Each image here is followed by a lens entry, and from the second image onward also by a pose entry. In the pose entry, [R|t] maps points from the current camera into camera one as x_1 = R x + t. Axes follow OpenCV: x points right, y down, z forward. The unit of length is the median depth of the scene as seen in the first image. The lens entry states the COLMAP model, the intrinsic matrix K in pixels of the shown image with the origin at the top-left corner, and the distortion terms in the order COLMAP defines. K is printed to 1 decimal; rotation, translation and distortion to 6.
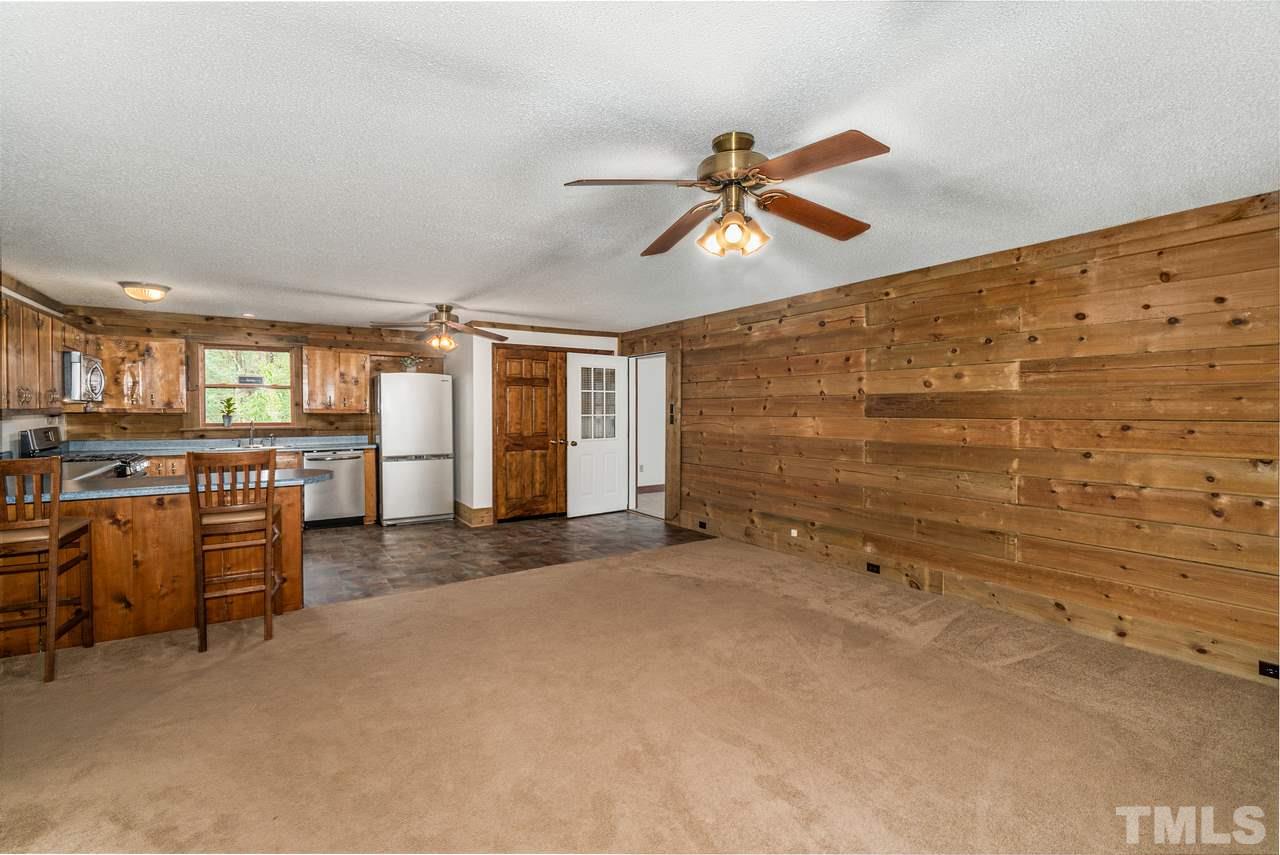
lens RADIAL K [[571.7, 0, 642.7], [0, 571.7, 418.5], [0, 0, 1]] dist [-0.000435, 0.000104]
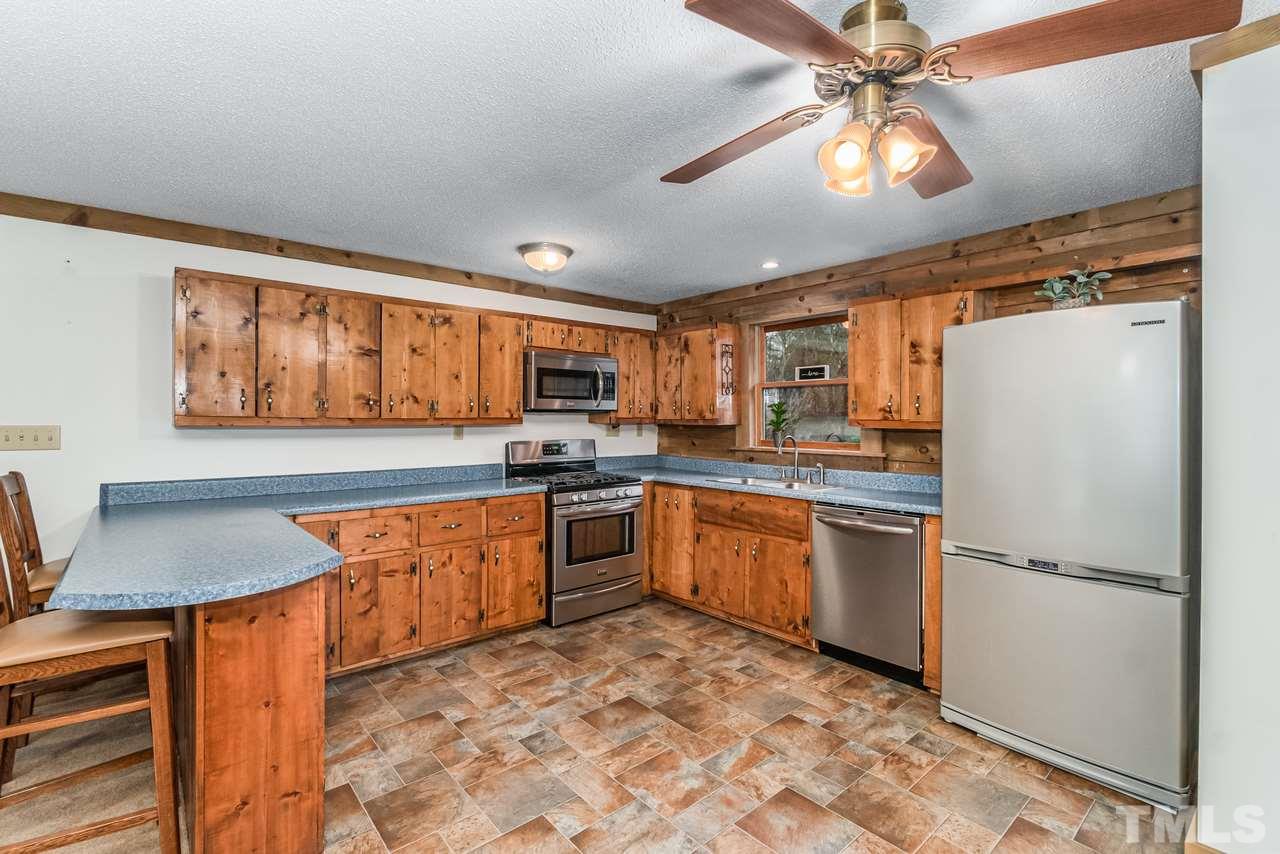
lens RADIAL K [[580.6, 0, 635.6], [0, 580.6, 421.3], [0, 0, 1]] dist [0.001201, 0.000192]
pose [[0.118331, 0.000566, -0.992974, -0.082426], [-0.018795, 0.999822, -0.001670, -0.009961], [0.992796, 0.018861, 0.118320, 0.701427]]
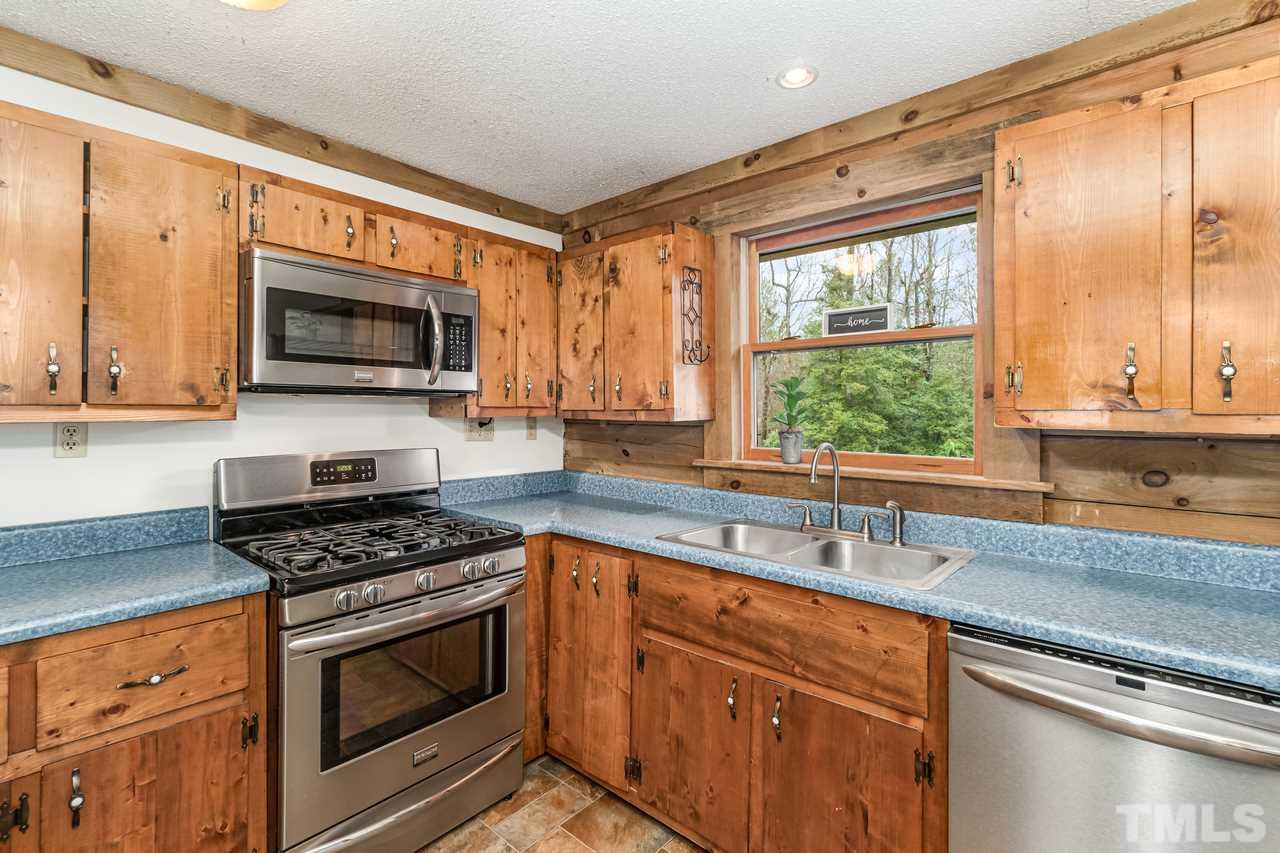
lens RADIAL K [[571.7, 0, 642.7], [0, 571.7, 417.5], [0, 0, 1]] dist [-0.000435, 0.000104]
pose [[0.265214, 0.006291, -0.964169, -0.388633], [-0.018550, 0.999827, 0.001421, -0.010703], [0.964011, 0.017509, 0.265284, 0.761035]]
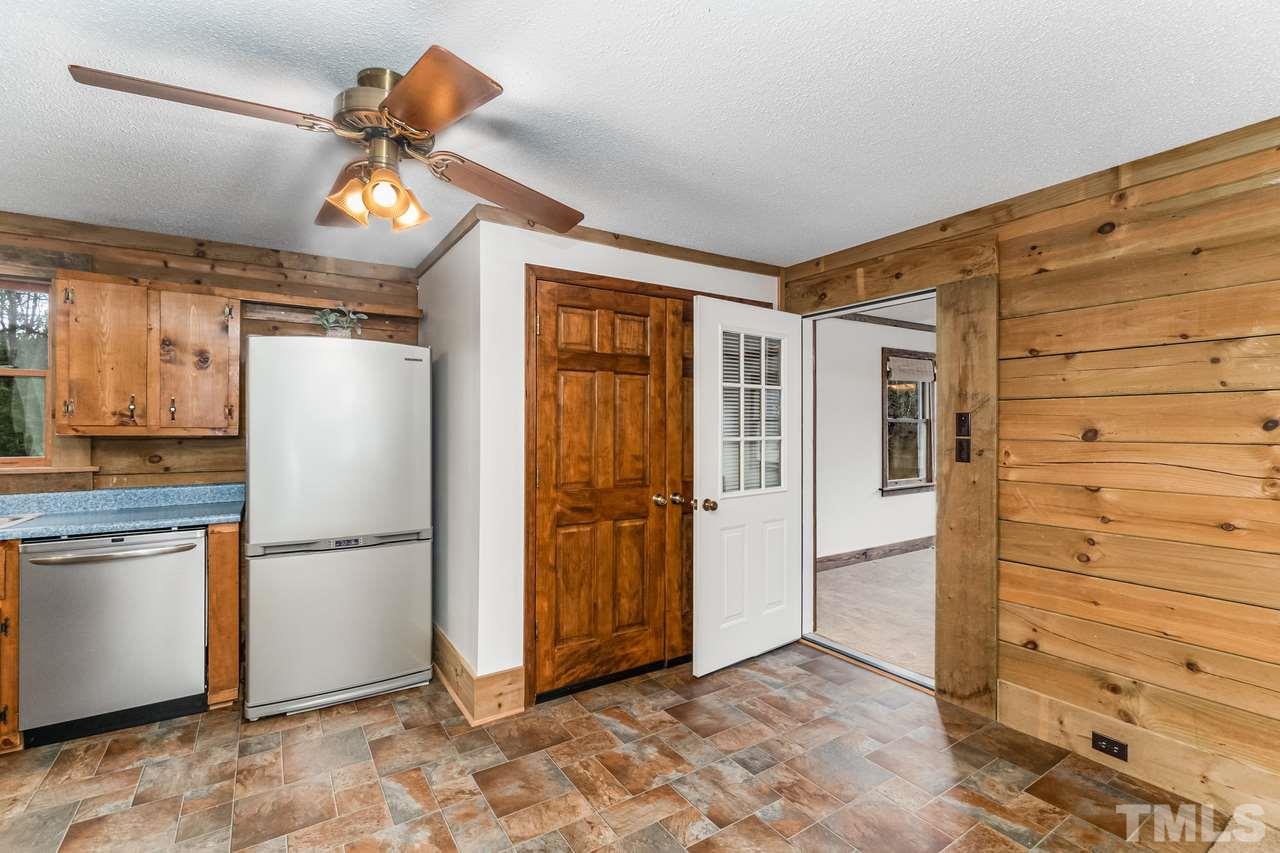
lens RADIAL K [[571.7, 0, 642.7], [0, 571.7, 417.5], [0, 0, 1]] dist [-0.000435, 0.000104]
pose [[0.999974, -0.000676, -0.007213, -0.169644], [0.000452, 0.999520, -0.030985, -0.008993], [0.007230, 0.030981, 0.999494, 0.570387]]
